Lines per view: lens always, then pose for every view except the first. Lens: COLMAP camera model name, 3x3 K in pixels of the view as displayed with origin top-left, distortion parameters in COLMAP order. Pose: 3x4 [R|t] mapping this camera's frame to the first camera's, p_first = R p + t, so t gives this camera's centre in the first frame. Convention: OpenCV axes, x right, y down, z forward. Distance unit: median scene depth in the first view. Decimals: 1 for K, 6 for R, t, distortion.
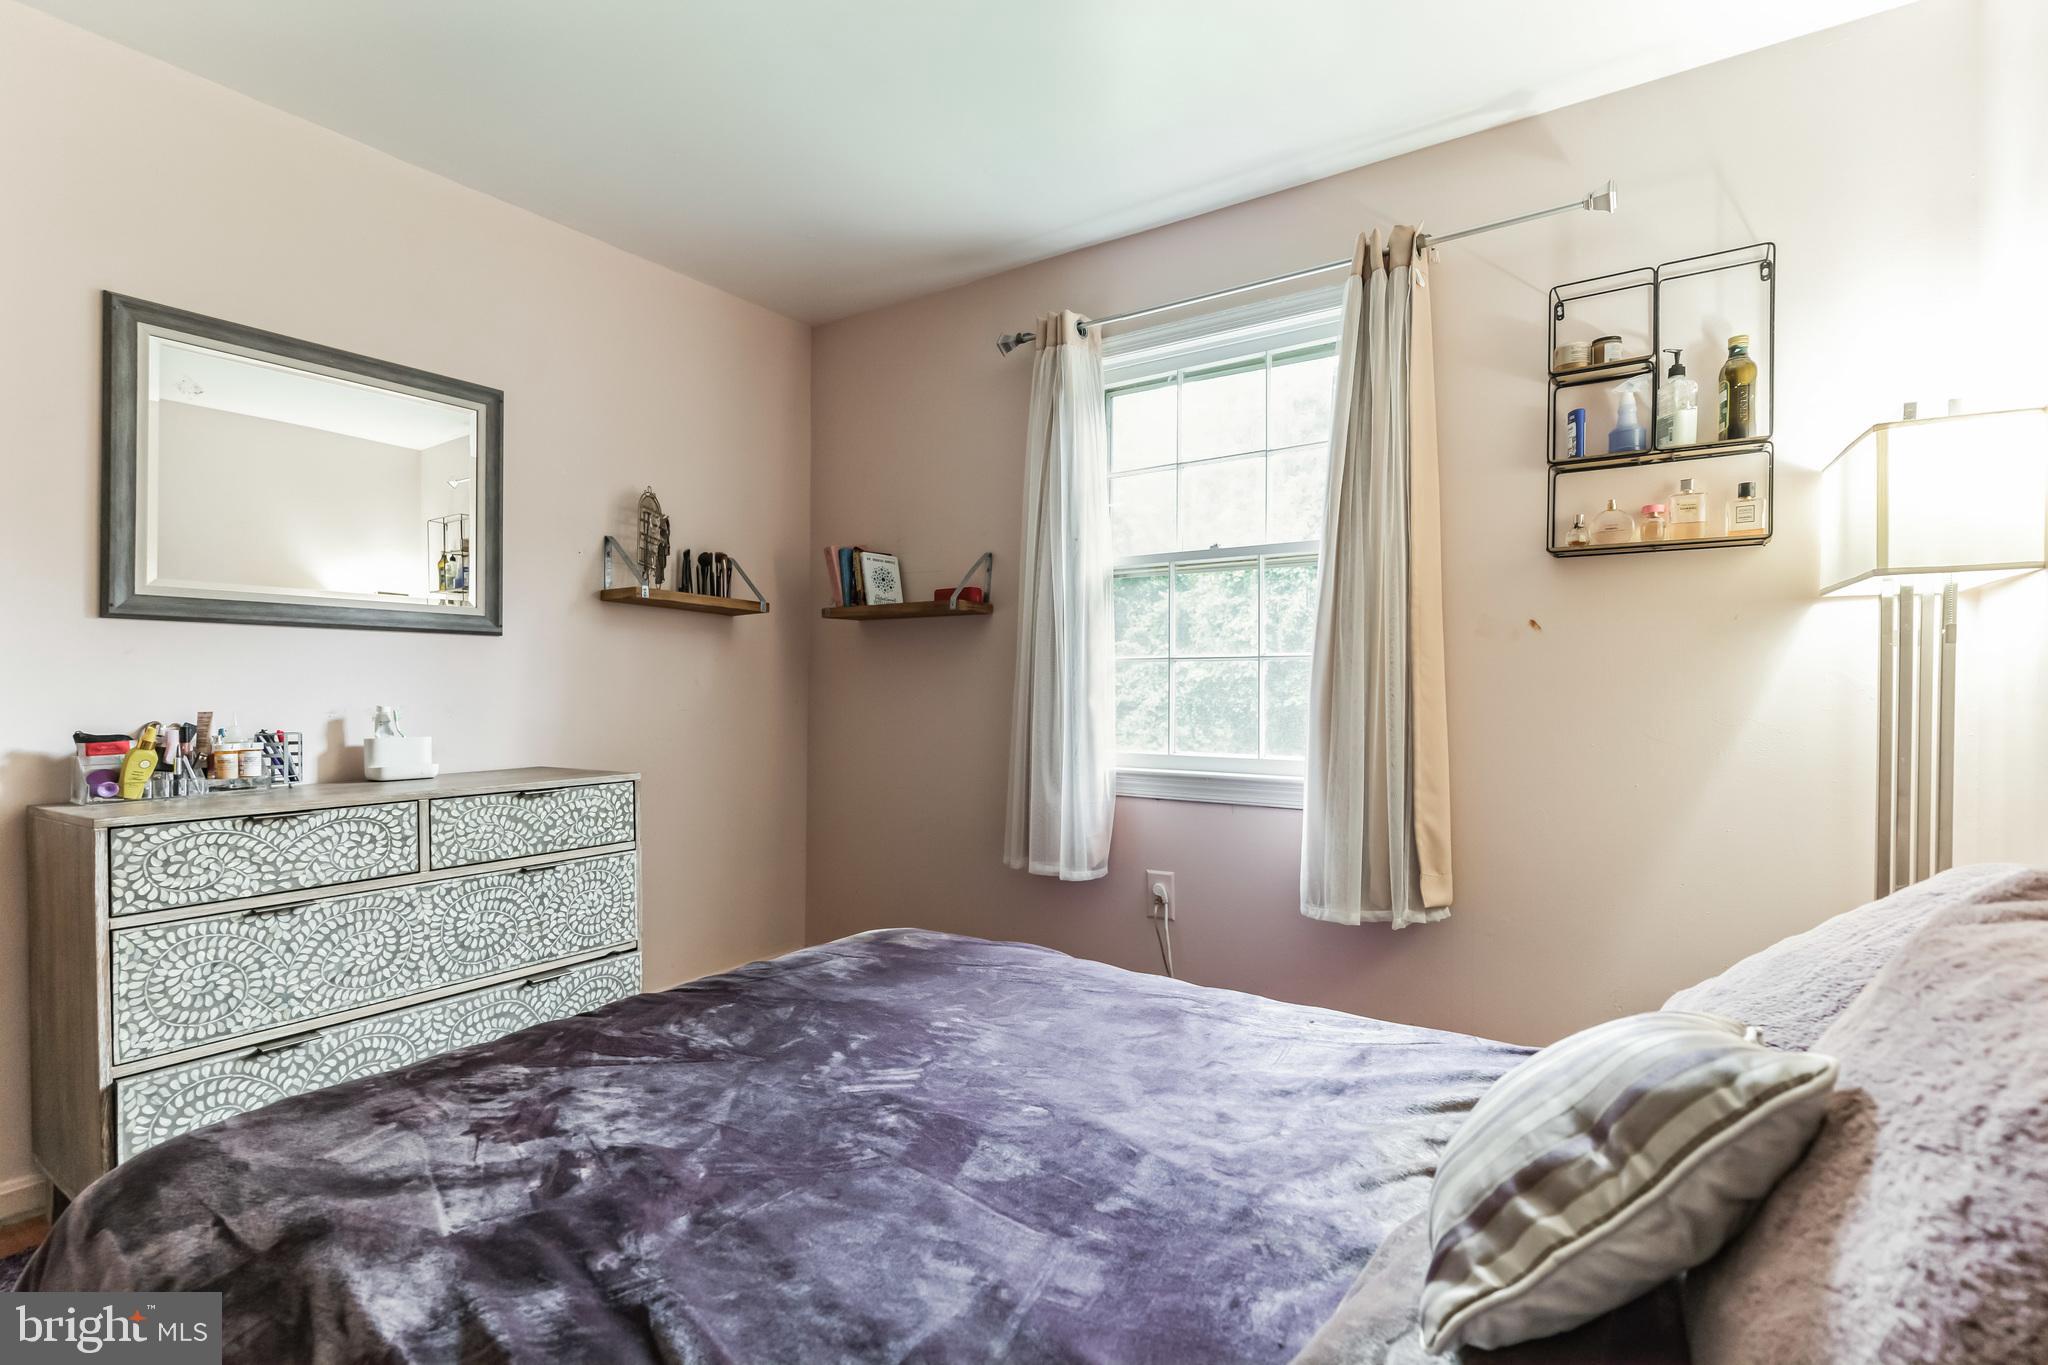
lens RADIAL K [[963.1, 0, 1024.0], [0, 963.1, 682.5], [0, 0, 1]] dist [0.001760, -0.000147]
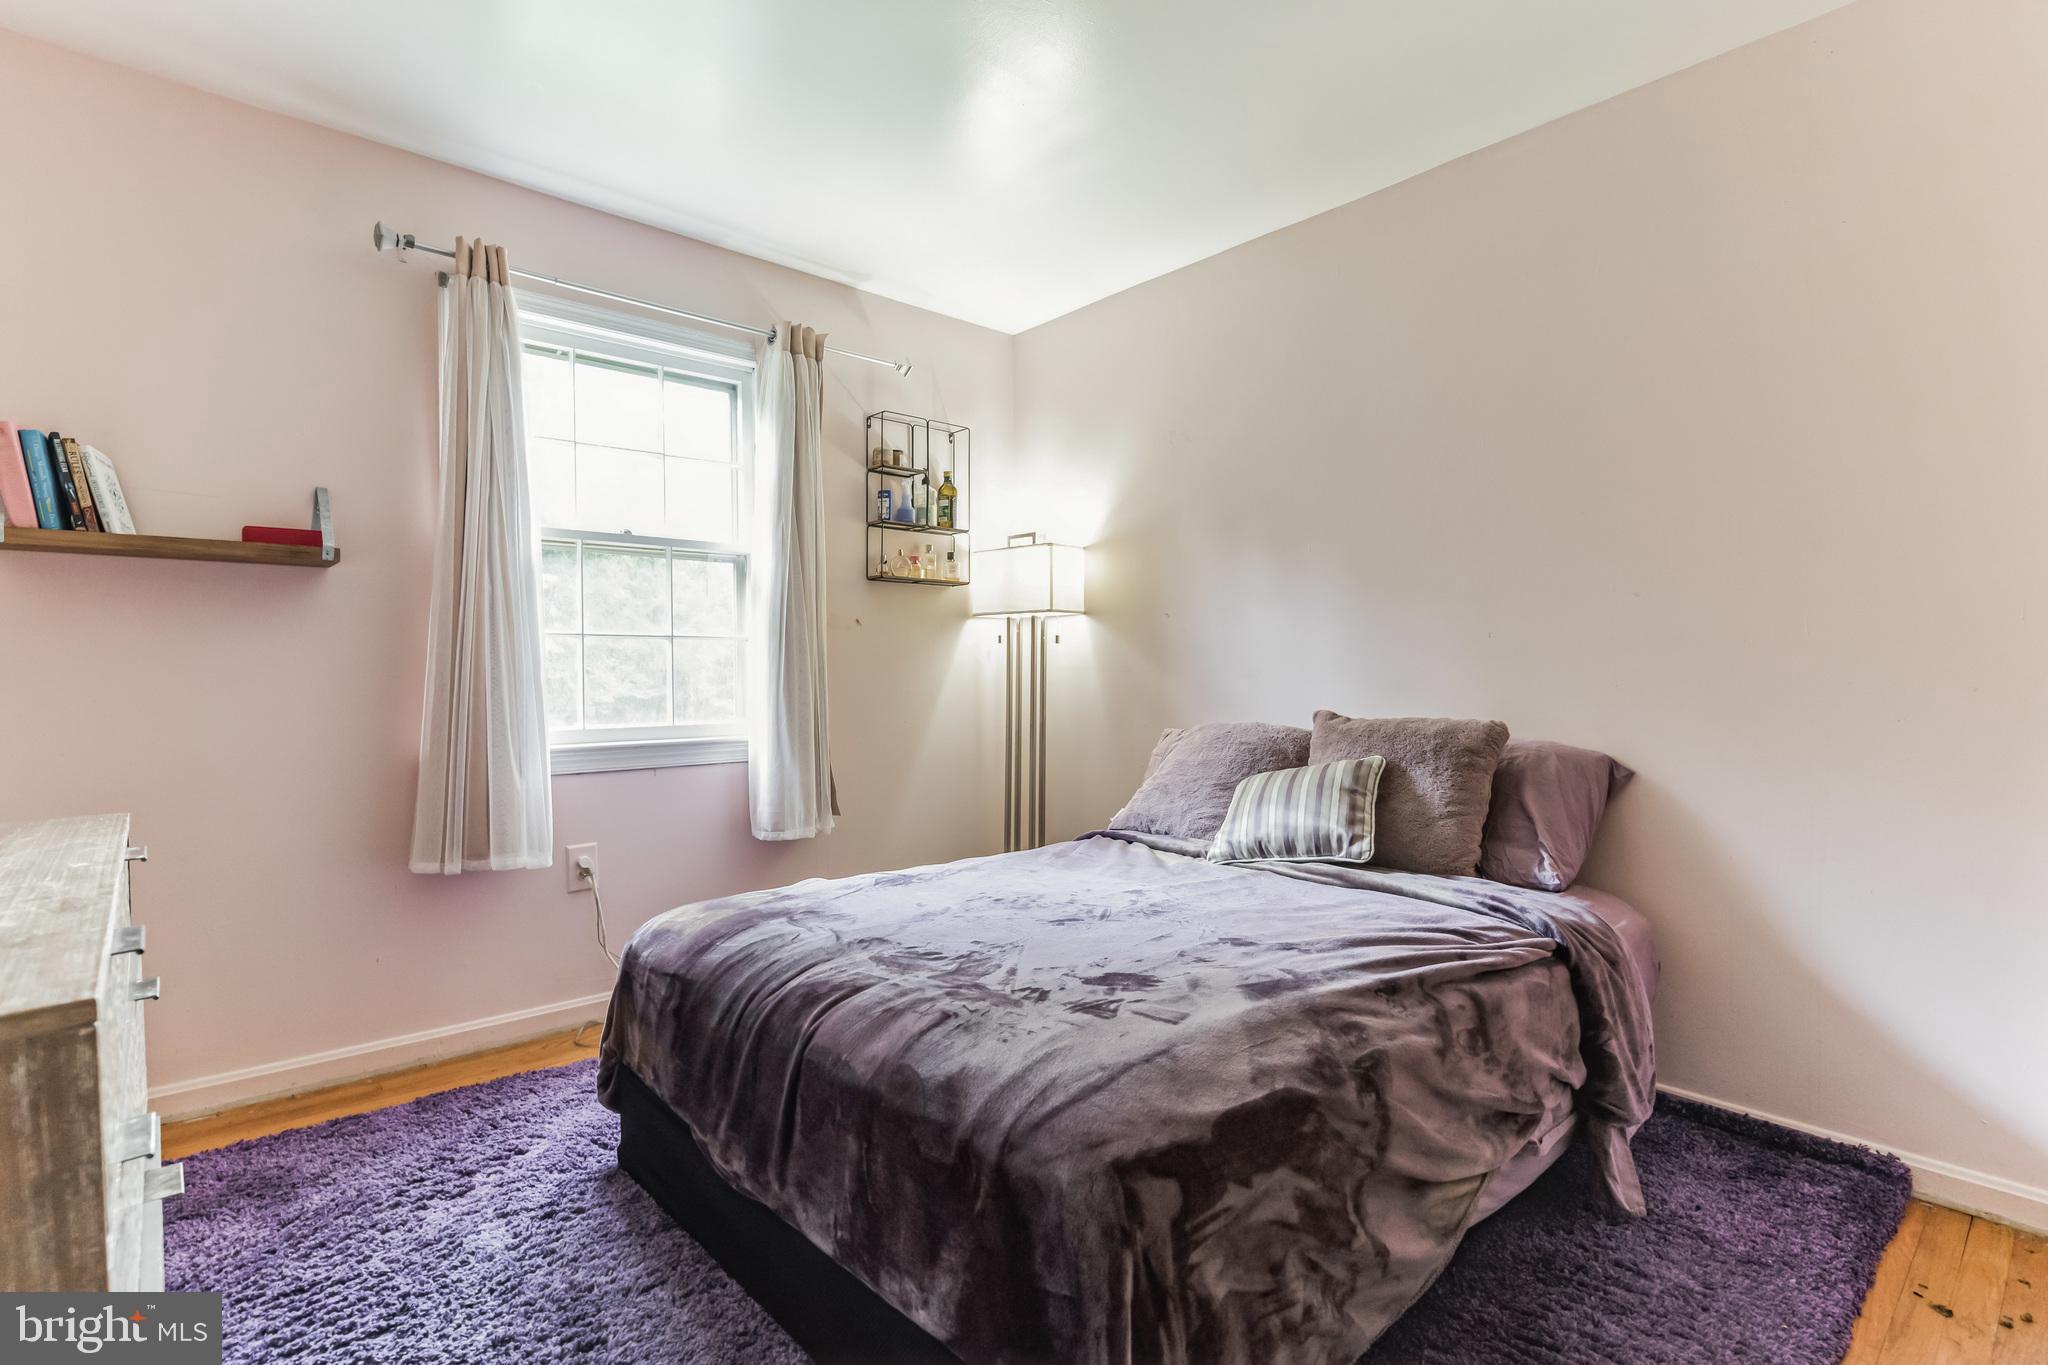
lens RADIAL K [[963.1, 0, 1024.0], [0, 963.1, 682.5], [0, 0, 1]] dist [0.001760, -0.000147]
pose [[0.230288, -0.020027, 0.972916, -0.916201], [-0.002867, 0.999770, 0.021258, 0.003236], [-0.973118, -0.007685, 0.230178, 0.388671]]
